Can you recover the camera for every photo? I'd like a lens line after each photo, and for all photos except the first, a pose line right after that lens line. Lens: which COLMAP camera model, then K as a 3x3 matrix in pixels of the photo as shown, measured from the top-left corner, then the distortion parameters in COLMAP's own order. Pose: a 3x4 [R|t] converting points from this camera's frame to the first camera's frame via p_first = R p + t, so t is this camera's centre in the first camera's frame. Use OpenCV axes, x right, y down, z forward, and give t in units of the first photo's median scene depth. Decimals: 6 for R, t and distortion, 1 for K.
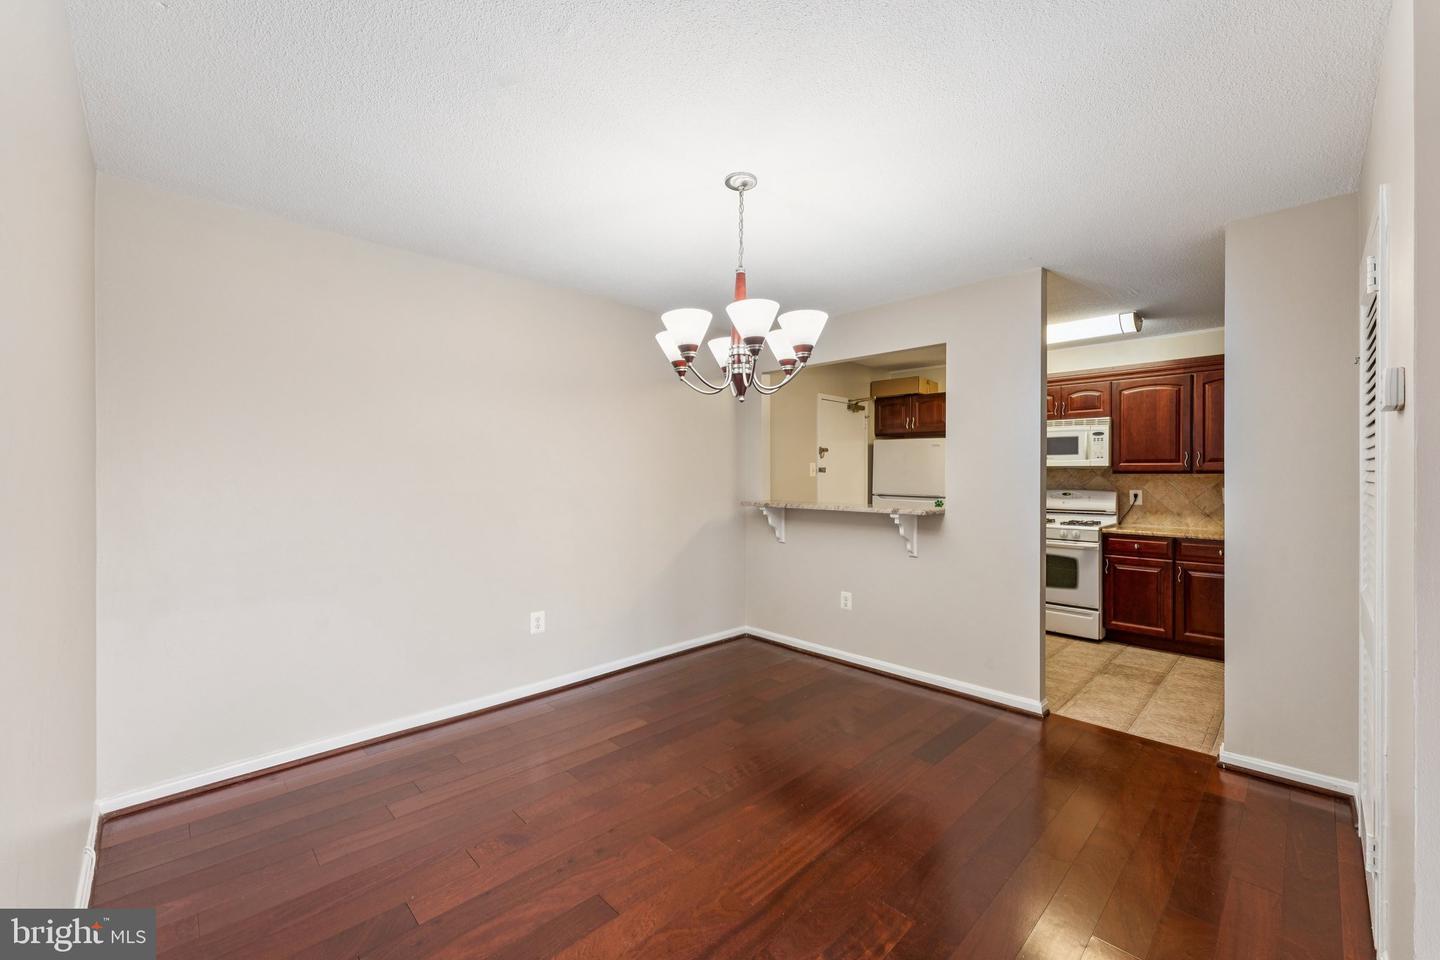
lens RADIAL K [[578.9, 0, 713.5], [0, 578.9, 470.7], [0, 0, 1]] dist [0.000312, 0.000047]
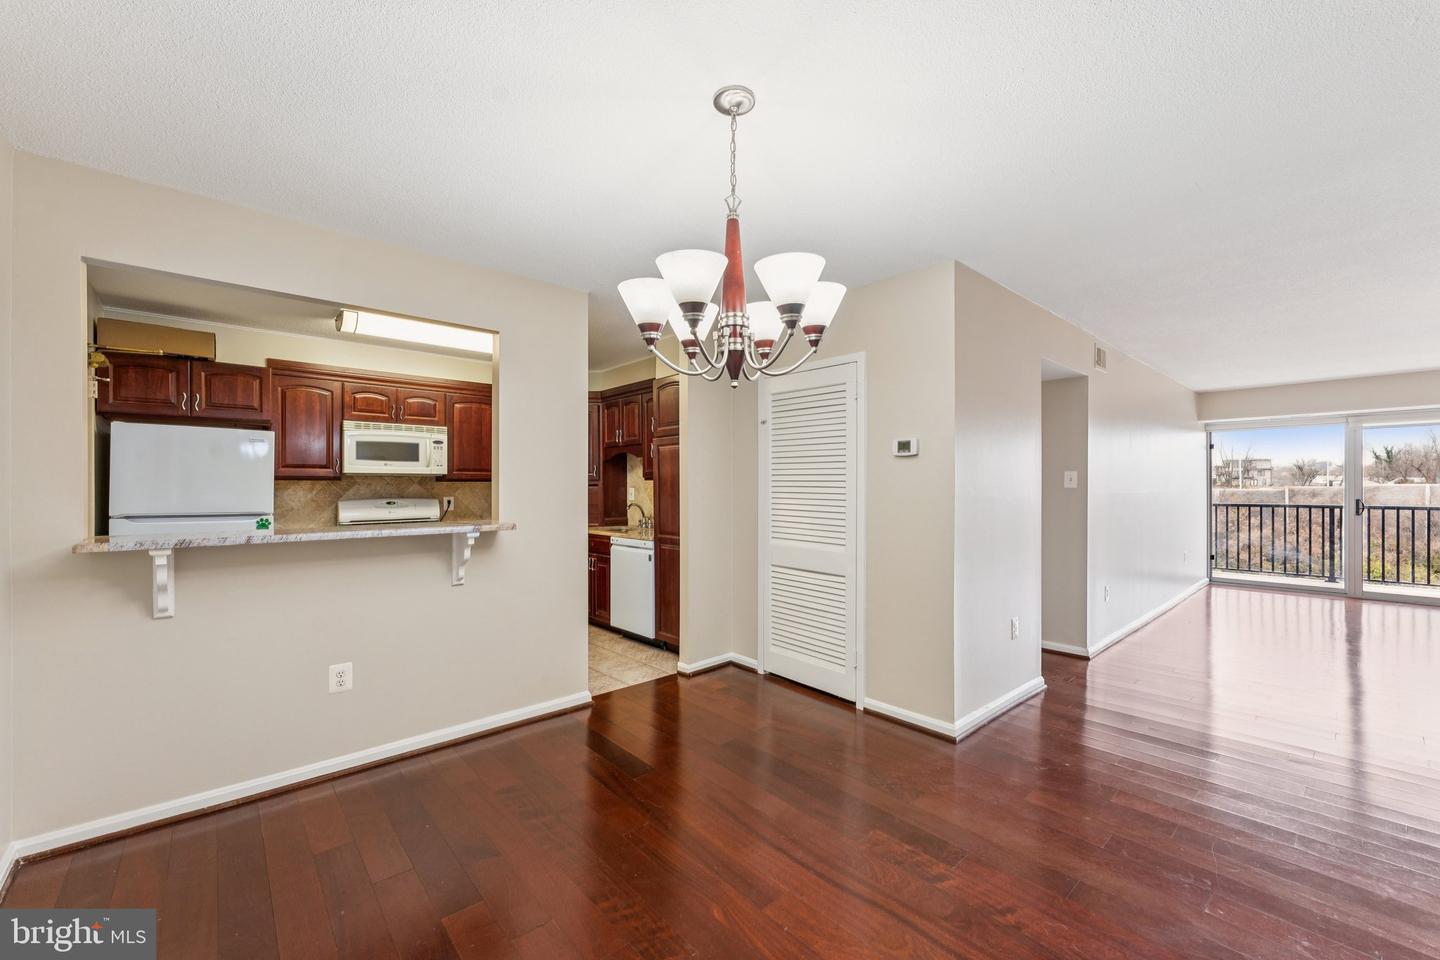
lens RADIAL K [[571.2, 0, 737.3], [0, 571.2, 485.9], [0, 0, 1]] dist [0.007437, -0.000137]
pose [[0.034117, -0.005803, 0.999401, -0.326922], [-0.006780, 0.999959, 0.006038, 0.003249], [-0.999395, -0.006982, 0.034076, 0.445463]]
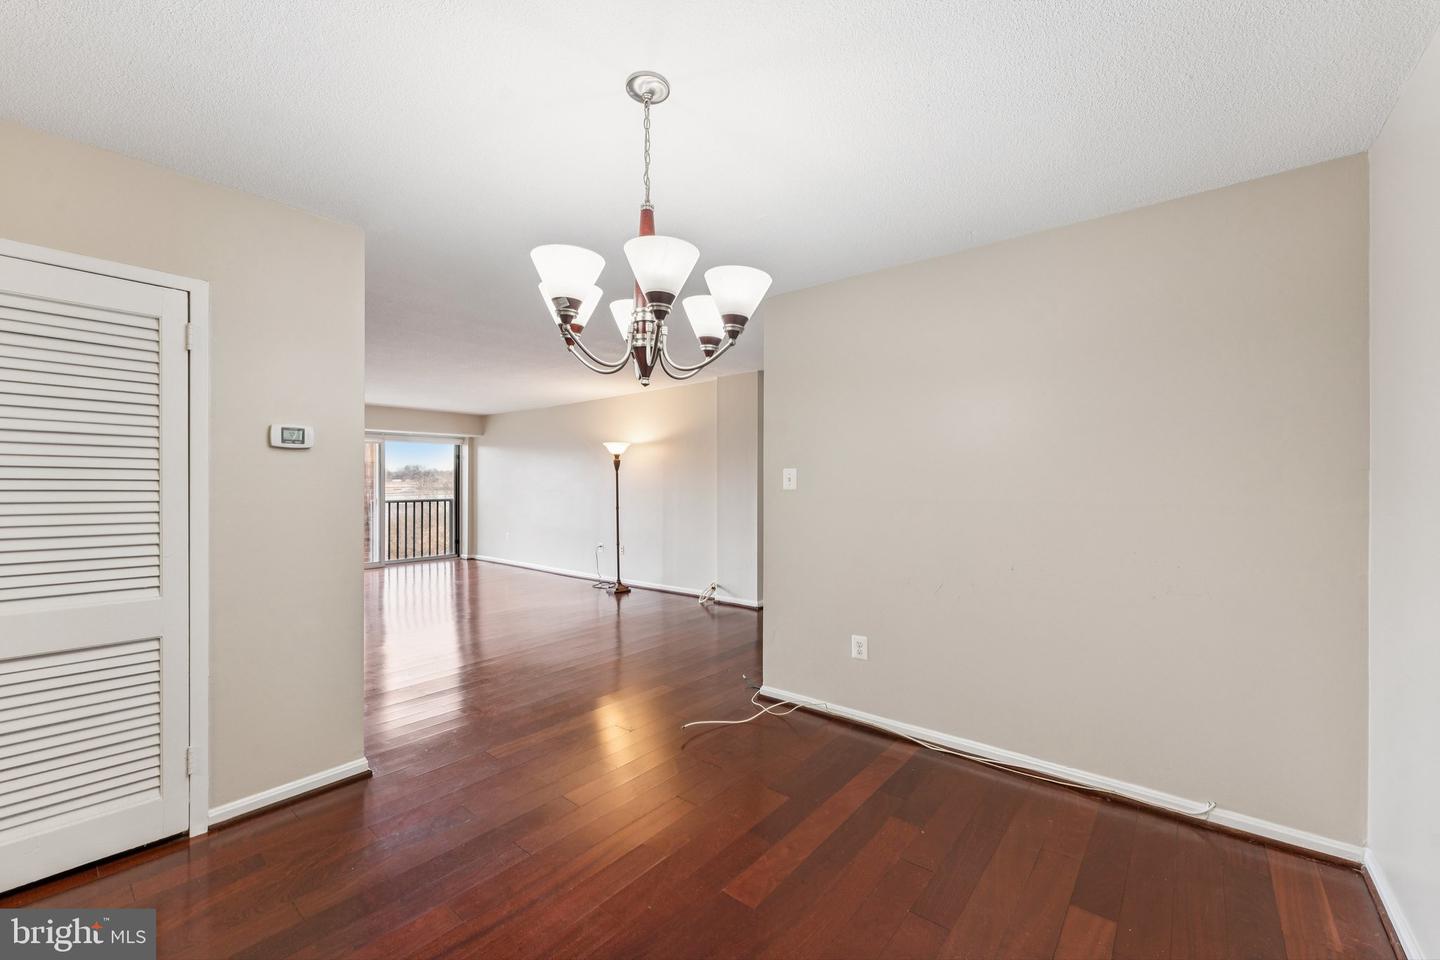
lens RADIAL K [[573.2, 0, 720.0], [0, 573.2, 480.0], [0, 0, 1]] dist [-0.000731, -0.000149]
pose [[-0.993808, -0.007132, -0.110879, 0.017503], [-0.005393, 0.999858, -0.015973, 0.006771], [0.110977, -0.015276, -0.993706, 0.809469]]
